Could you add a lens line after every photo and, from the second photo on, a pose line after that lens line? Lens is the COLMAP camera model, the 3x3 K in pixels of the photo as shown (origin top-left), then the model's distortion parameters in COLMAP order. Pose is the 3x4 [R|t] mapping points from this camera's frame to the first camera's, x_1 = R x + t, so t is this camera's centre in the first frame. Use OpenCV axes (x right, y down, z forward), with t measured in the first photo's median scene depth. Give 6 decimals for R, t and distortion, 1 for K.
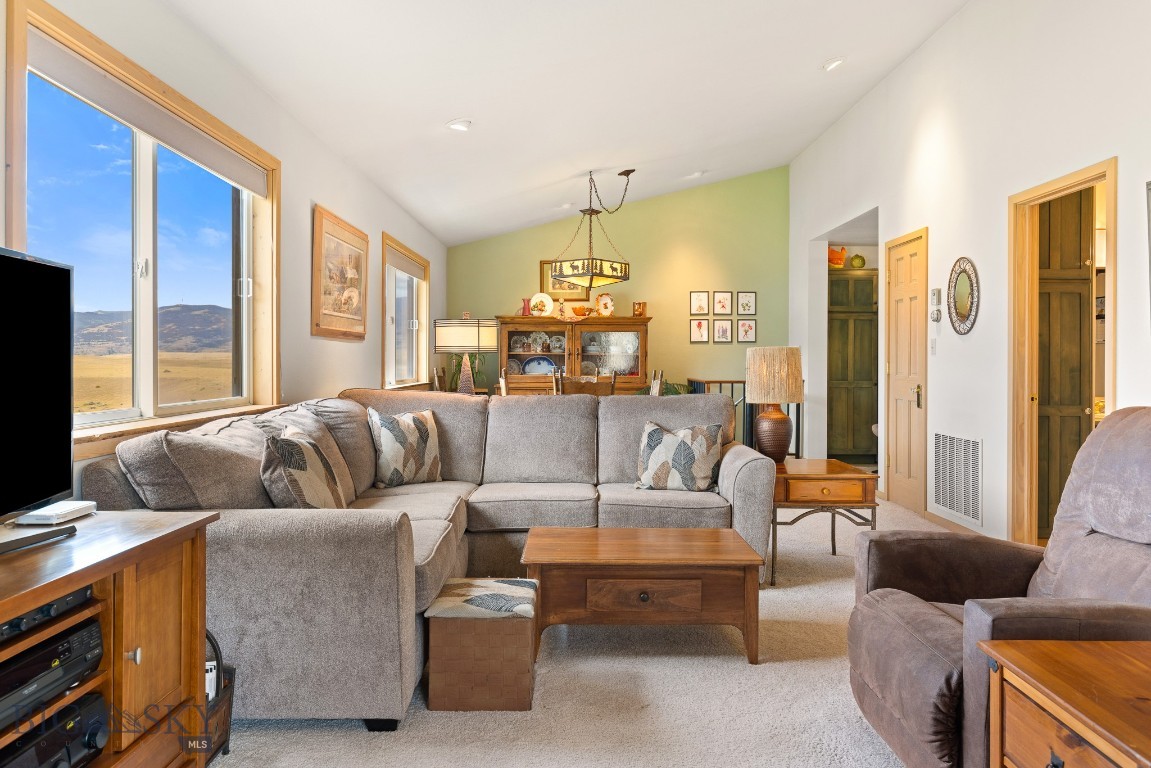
lens RADIAL K [[801.0, 0, 574.8], [0, 801.0, 366.2], [0, 0, 1]] dist [0.001404, 0.000106]
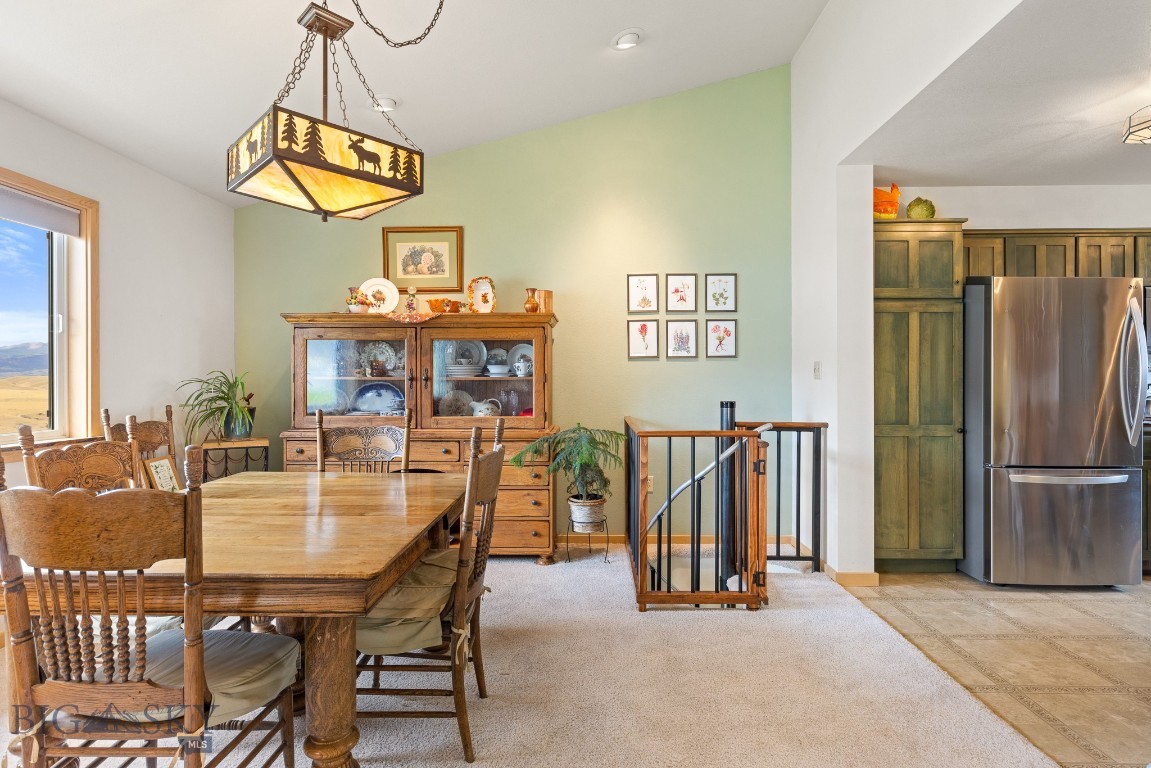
lens RADIAL K [[576.9, 0, 578.9], [0, 576.9, 381.9], [0, 0, 1]] dist [0.000332, -0.000322]
pose [[0.999575, -0.006574, -0.028393, 0.120873], [0.006476, 0.999973, -0.003549, -0.010398], [0.028416, 0.003363, 0.999591, 0.570054]]
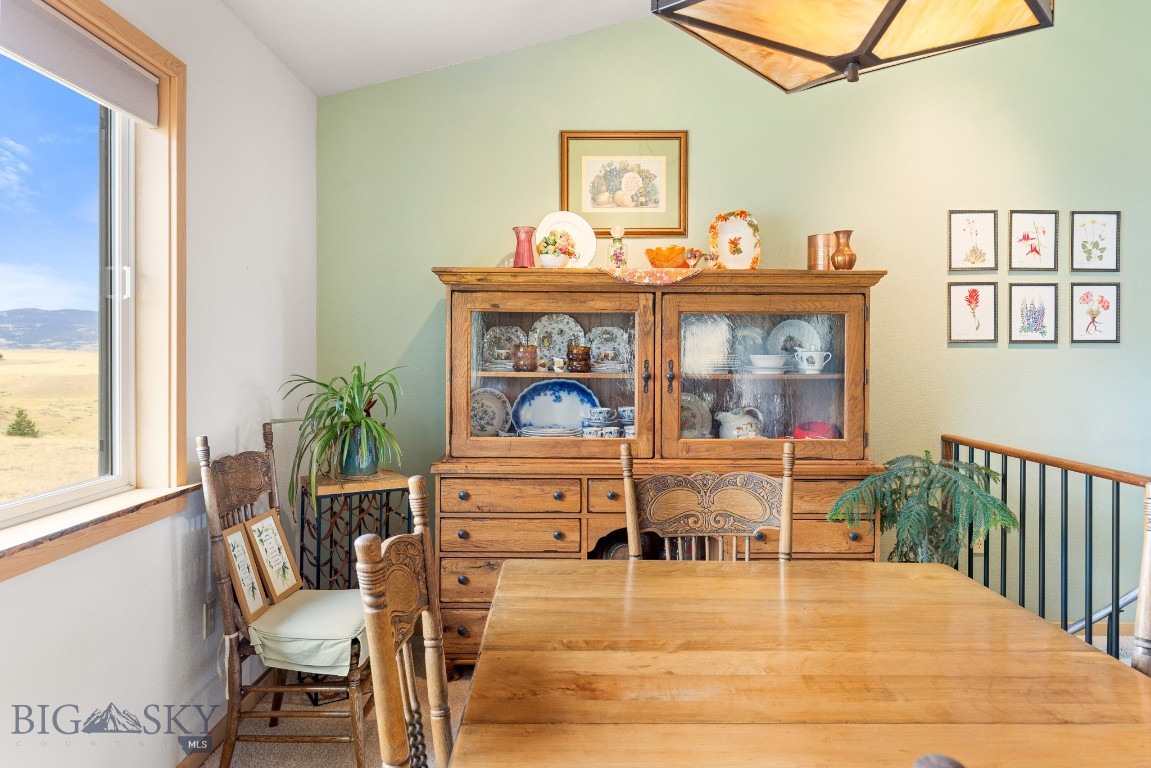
lens RADIAL K [[743.5, 0, 576.5], [0, 743.5, 360.6], [0, 0, 1]] dist [0.003243, -0.000172]
pose [[0.999995, -0.001336, 0.002941, -0.037009], [0.001336, 0.999999, 0.000016, -0.021688], [-0.002941, -0.000012, 0.999996, 0.652625]]
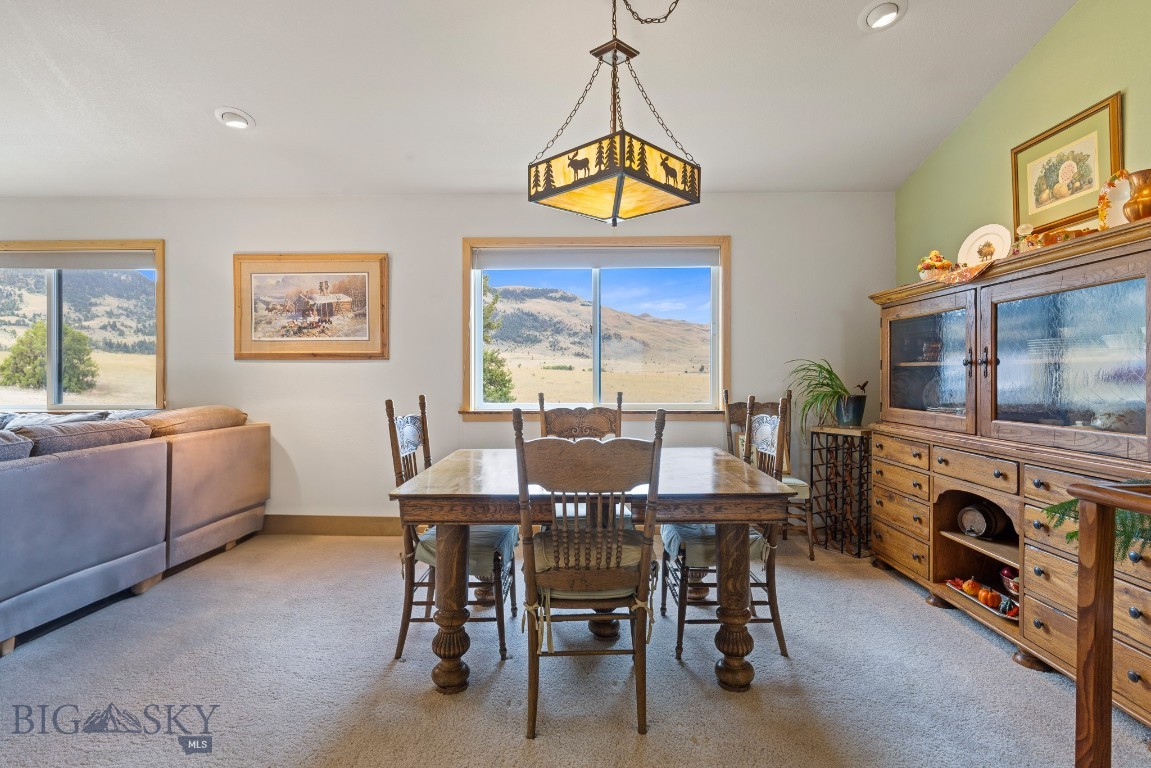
lens RADIAL K [[561.6, 0, 577.7], [0, 561.6, 377.8], [0, 0, 1]] dist [-0.000687, 0.000044]
pose [[-0.014559, -0.001445, -0.999893, 0.268122], [-0.003491, 0.999993, -0.001394, -0.006529], [0.999888, 0.003470, -0.014564, 0.780641]]
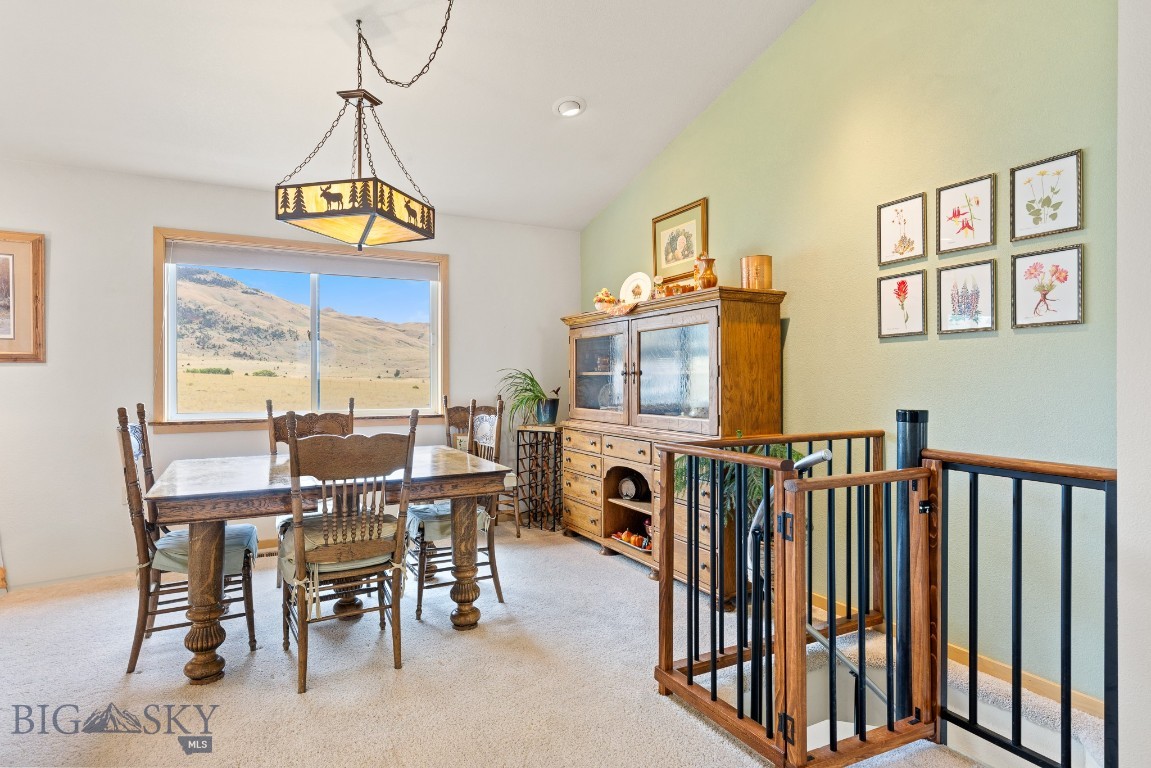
lens RADIAL K [[620.1, 0, 575.5], [0, 620.1, 384.0], [0, 0, 1]] dist [0.002682, 0.000088]
pose [[0.464447, -0.001264, -0.885600, 0.346445], [-0.001375, 0.999997, -0.002149, -0.006779], [0.885600, 0.002216, 0.464444, 0.743850]]
